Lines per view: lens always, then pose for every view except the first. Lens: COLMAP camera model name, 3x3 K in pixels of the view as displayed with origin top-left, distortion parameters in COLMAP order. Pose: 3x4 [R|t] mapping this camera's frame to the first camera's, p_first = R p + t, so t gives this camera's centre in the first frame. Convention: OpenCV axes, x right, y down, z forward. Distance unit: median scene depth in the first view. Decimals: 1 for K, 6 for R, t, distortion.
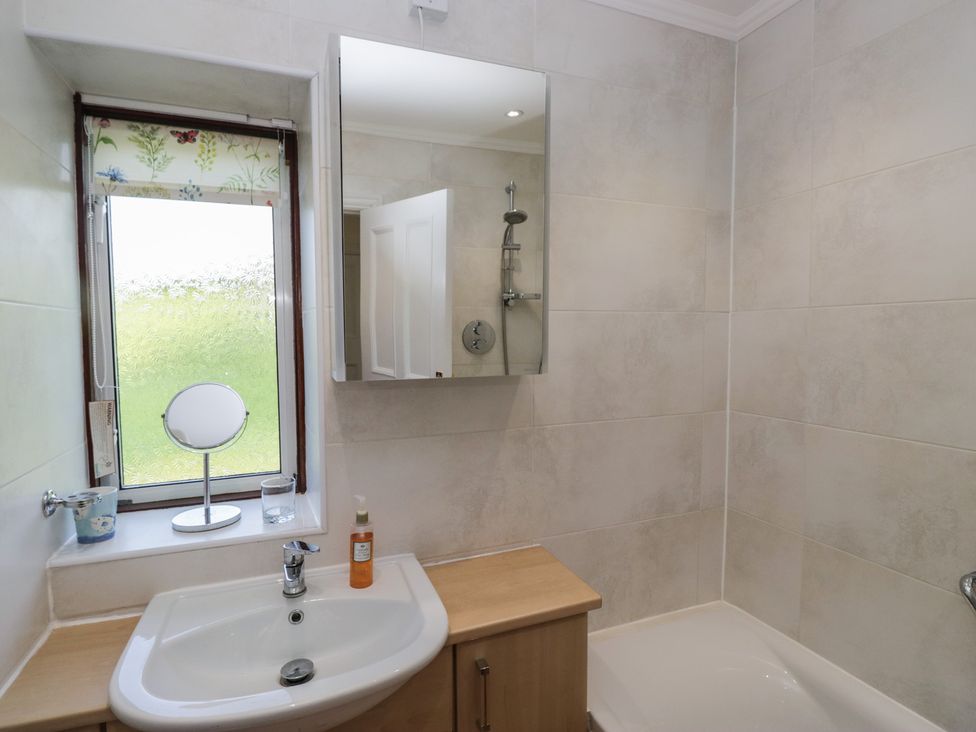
lens RADIAL K [[521.0, 0, 492.0], [0, 521.0, 365.9], [0, 0, 1]] dist [0.001196, -0.014160]
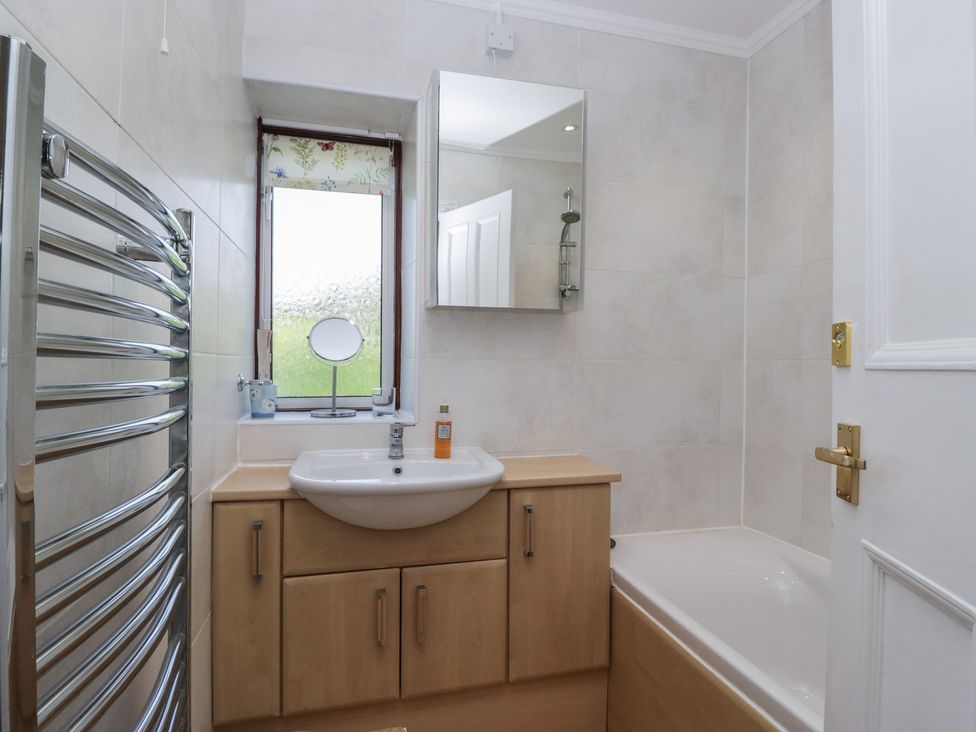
lens RADIAL K [[543.7, 0, 490.2], [0, 543.7, 371.6], [0, 0, 1]] dist [0.002737, -0.014614]
pose [[0.991767, 0.014508, -0.127233, 0.046379], [-0.021738, 0.998215, -0.055627, 0.238642], [0.126199, 0.057935, 0.990312, -0.365937]]
